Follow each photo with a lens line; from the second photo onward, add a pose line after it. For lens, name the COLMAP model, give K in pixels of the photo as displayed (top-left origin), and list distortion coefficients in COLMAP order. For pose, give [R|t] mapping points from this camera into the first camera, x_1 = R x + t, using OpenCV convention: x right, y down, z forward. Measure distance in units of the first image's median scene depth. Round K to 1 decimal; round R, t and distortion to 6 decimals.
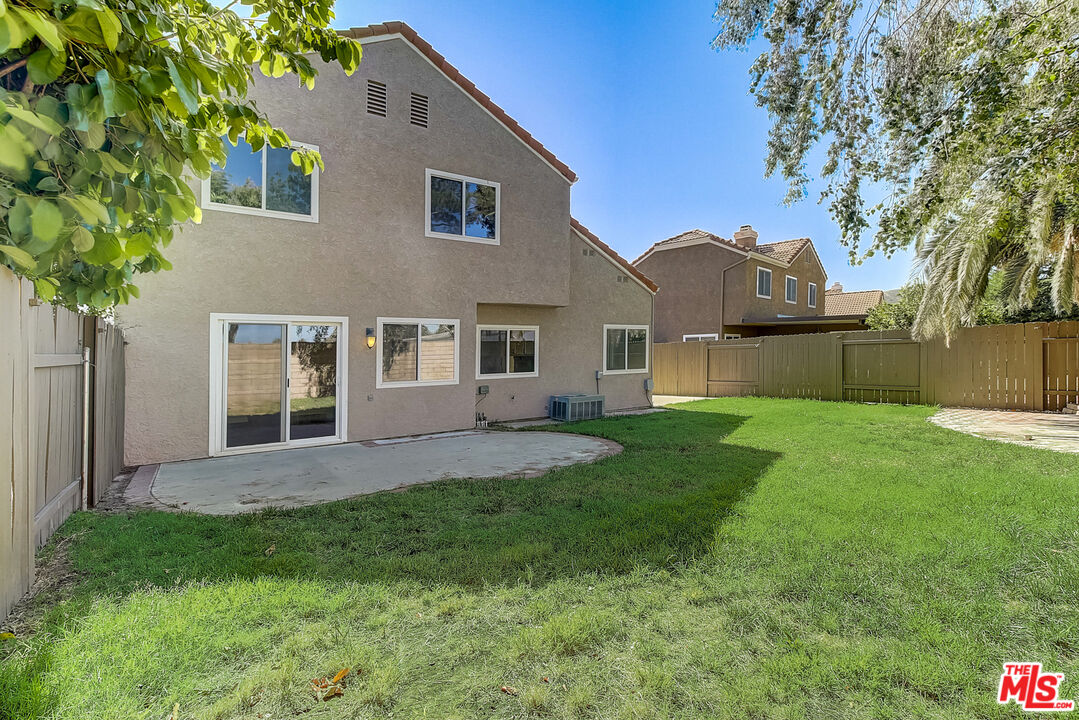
lens RADIAL K [[493.9, 0, 548.0], [0, 493.9, 354.3], [0, 0, 1]] dist [0.020194, -0.013391]
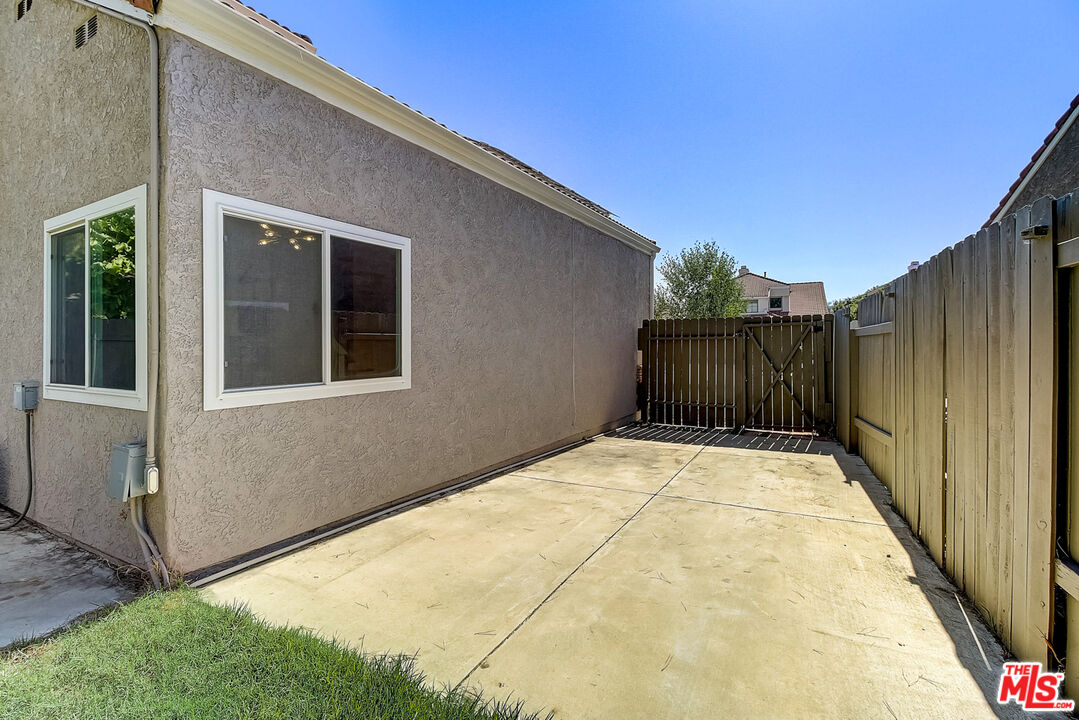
lens RADIAL K [[495.6, 0, 540.9], [0, 495.6, 347.3], [0, 0, 1]] dist [-0.001011, -0.000271]
pose [[0.442495, 0.015772, -0.896632, 0.584784], [-0.006597, 0.999876, 0.014332, 0.007784], [0.896747, -0.000427, 0.442544, 1.331613]]
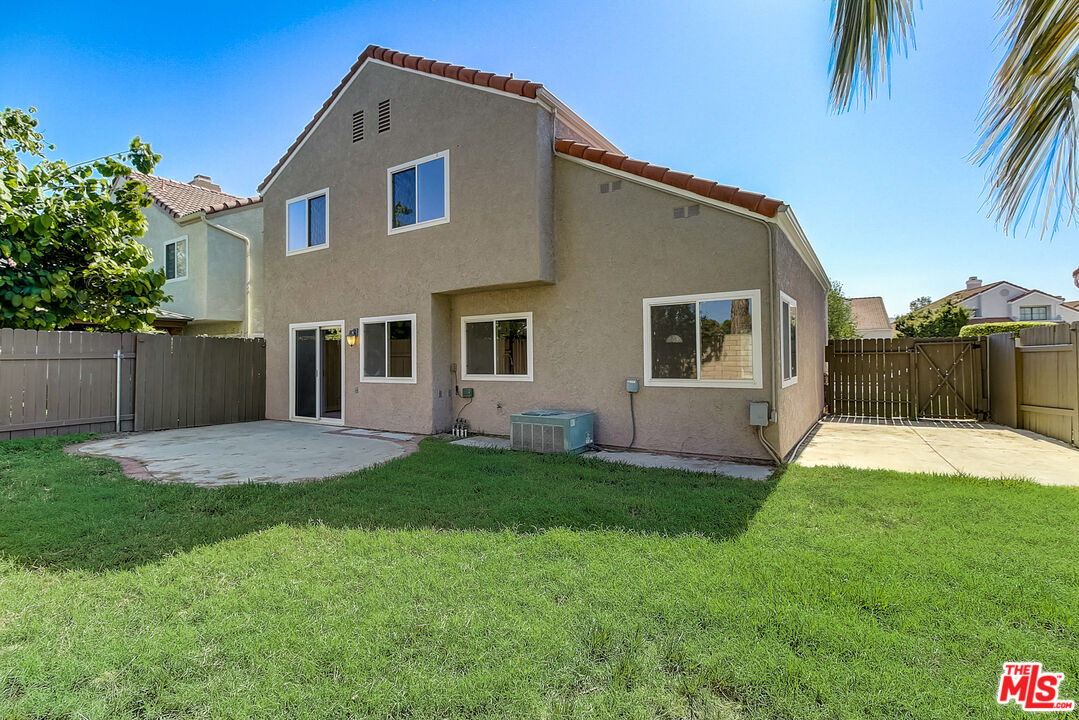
lens RADIAL K [[495.6, 0, 540.9], [0, 495.6, 347.3], [0, 0, 1]] dist [-0.001011, -0.000271]
pose [[0.397883, -0.012404, -0.917352, 0.702879], [0.001038, 0.999914, -0.013070, 0.004383], [0.917436, 0.004248, 0.397862, 0.767702]]
